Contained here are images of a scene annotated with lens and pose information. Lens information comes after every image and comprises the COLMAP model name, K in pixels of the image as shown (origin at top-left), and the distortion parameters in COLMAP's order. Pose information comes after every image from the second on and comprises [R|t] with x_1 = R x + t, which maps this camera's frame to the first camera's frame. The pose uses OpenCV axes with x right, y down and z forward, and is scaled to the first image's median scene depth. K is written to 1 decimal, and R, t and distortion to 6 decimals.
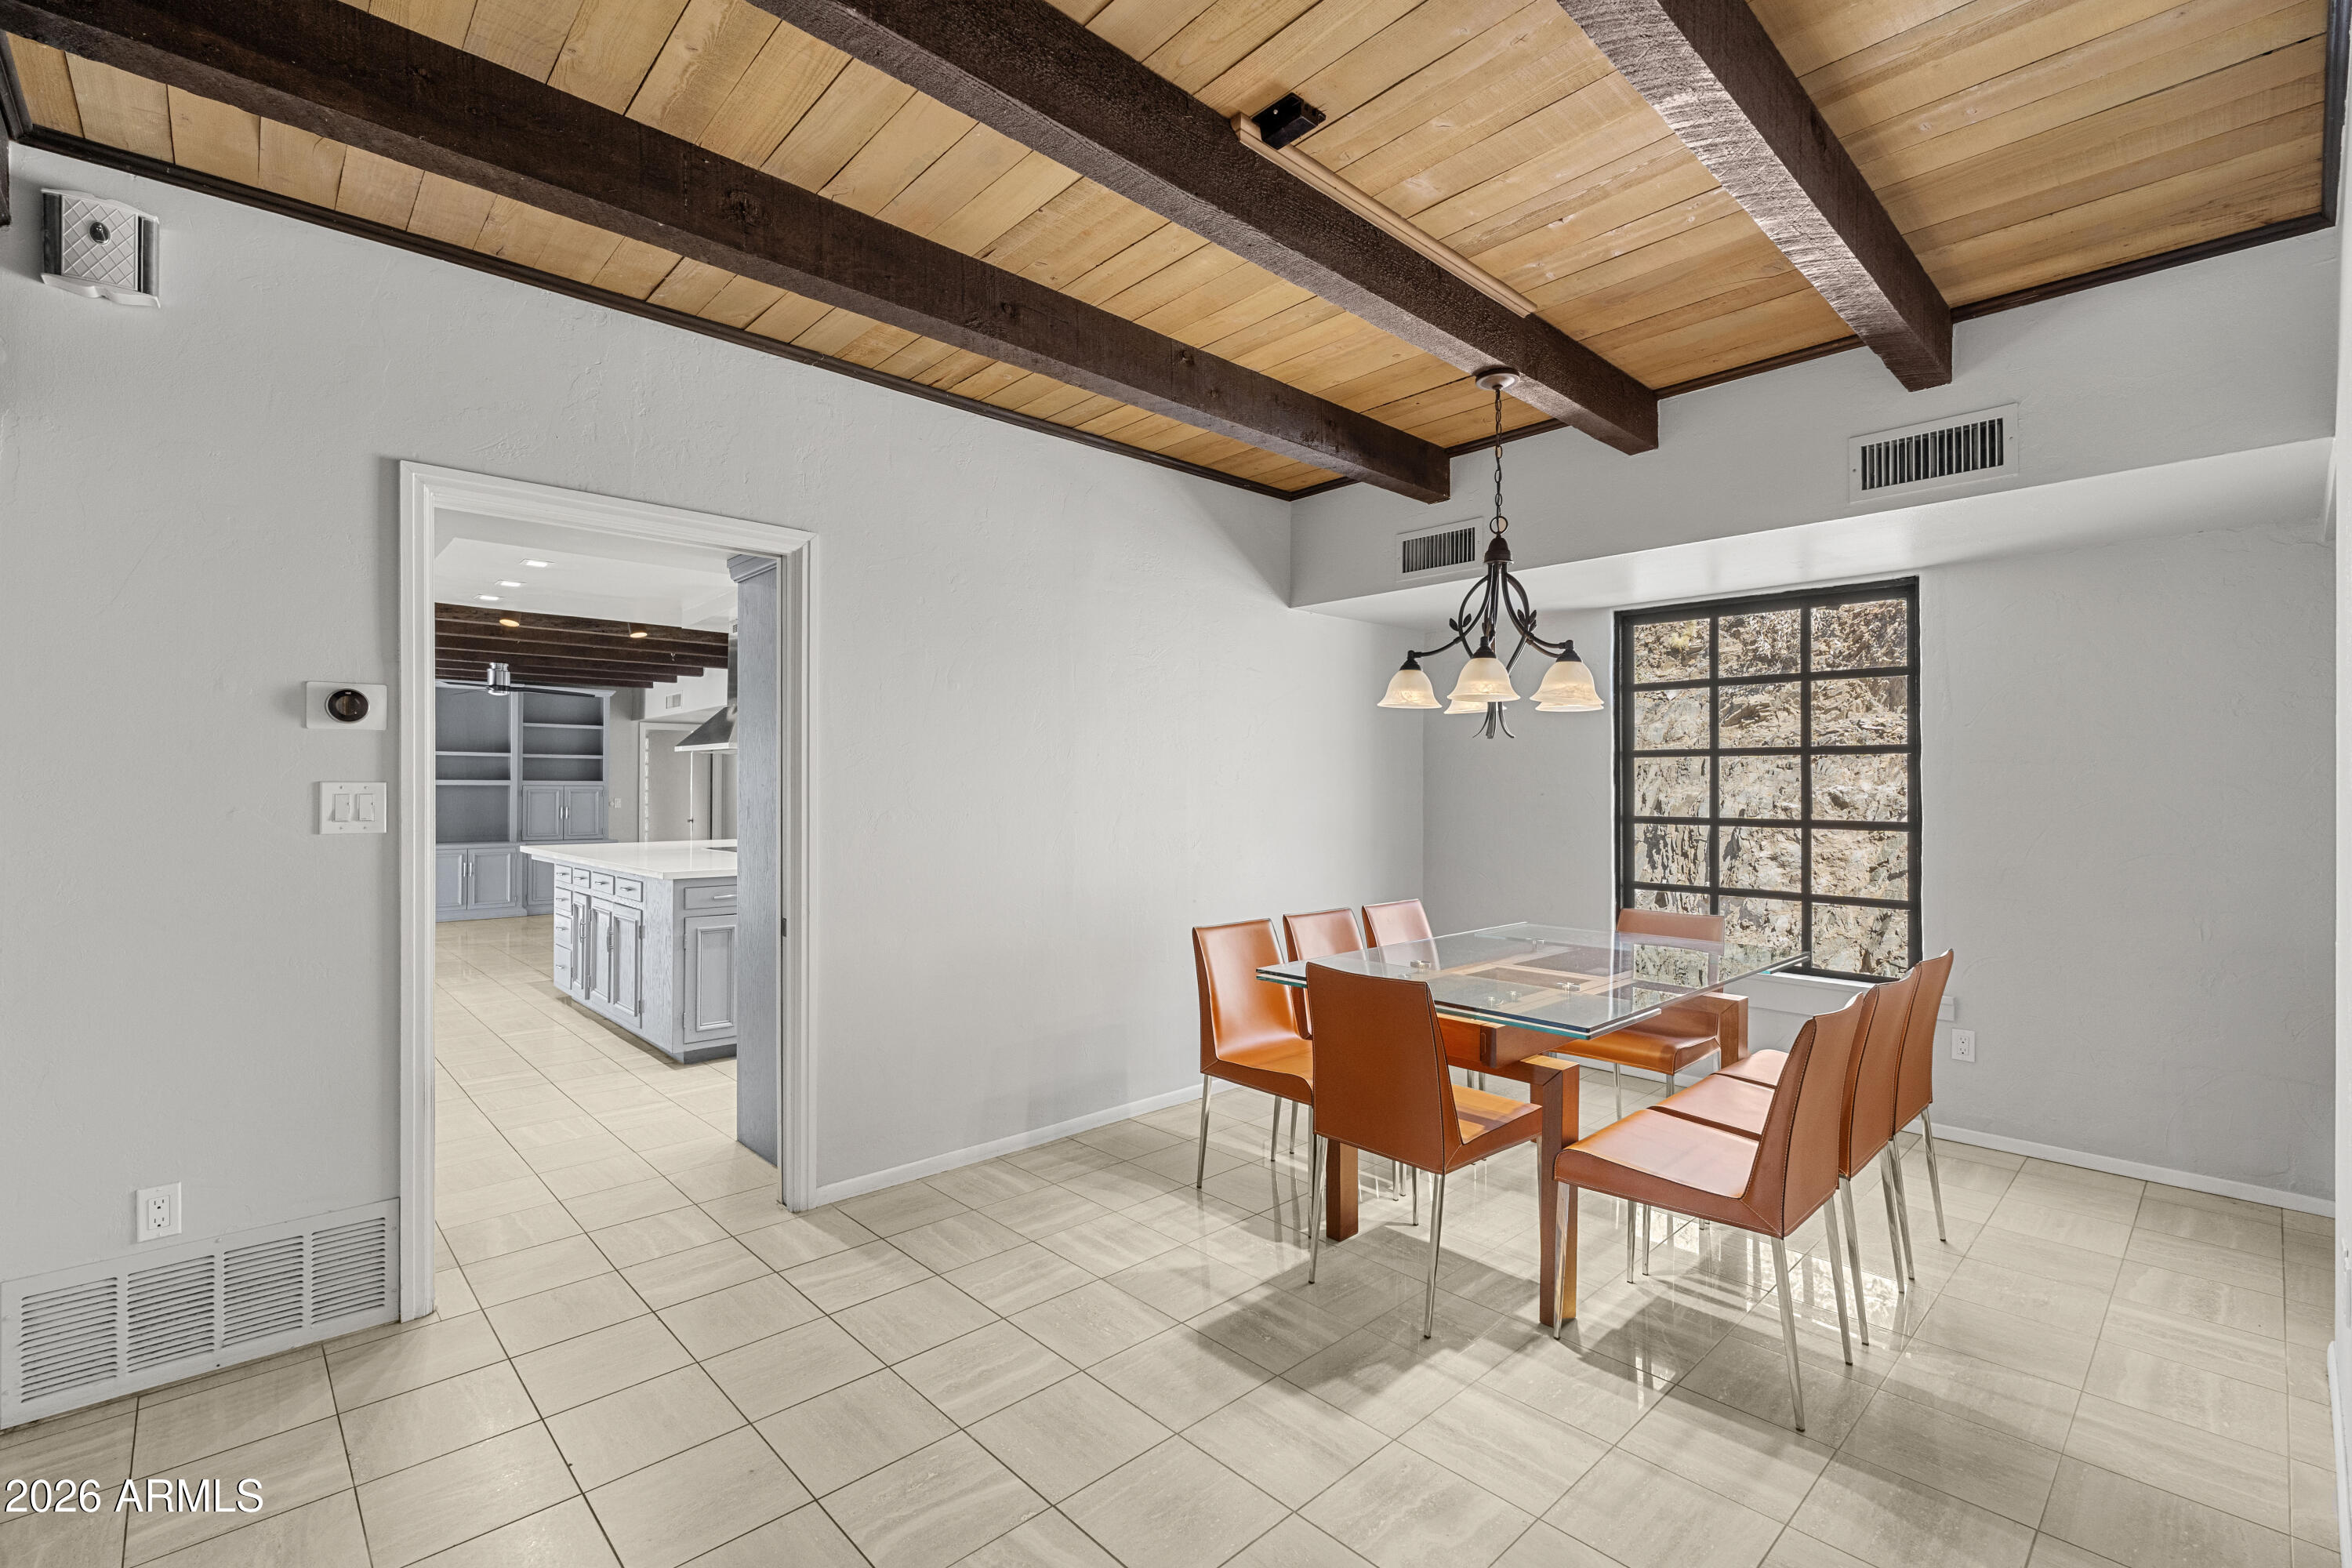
lens RADIAL K [[1028.6, 0, 1173.9], [0, 1028.6, 789.1], [0, 0, 1]] dist [-0.001387, -0.000152]
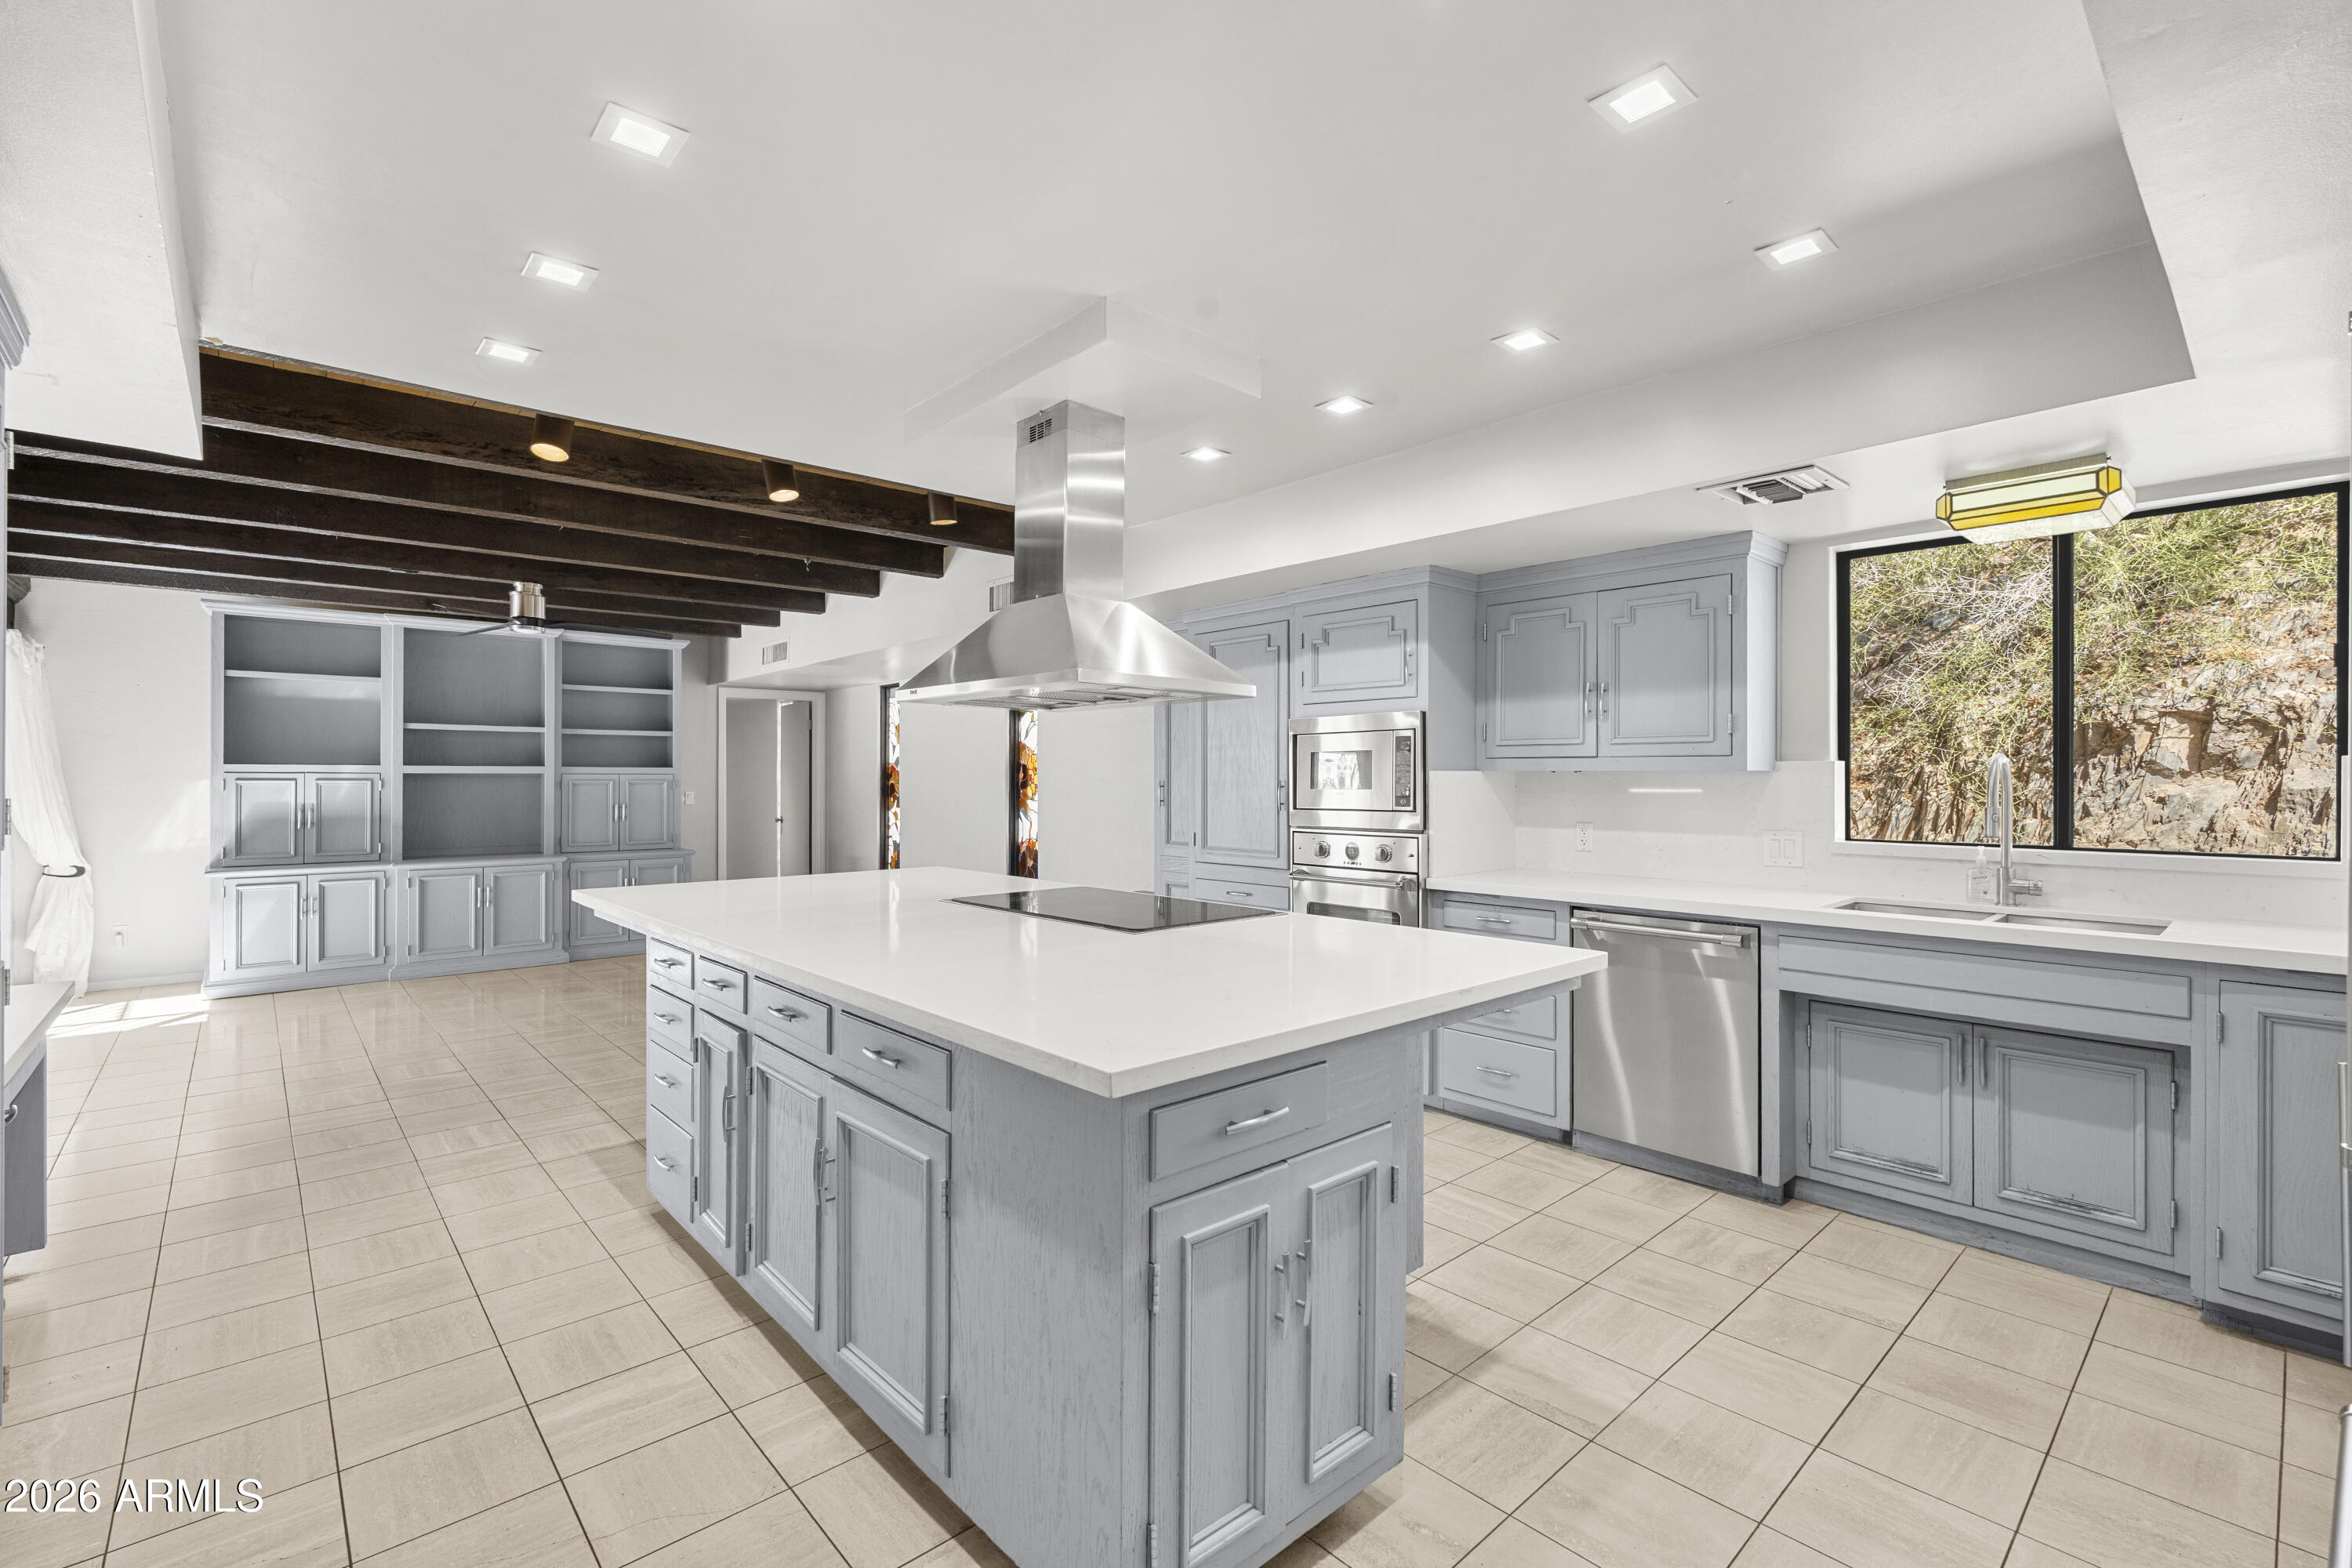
lens RADIAL K [[1028.6, 0, 1177.6], [0, 1028.6, 778.3], [0, 0, 1]] dist [-0.001387, -0.000152]
pose [[0.999864, -0.003625, -0.016090, -0.208822], [0.003661, 0.999991, 0.002224, -0.000449], [0.016082, -0.002283, 0.999868, 0.315939]]
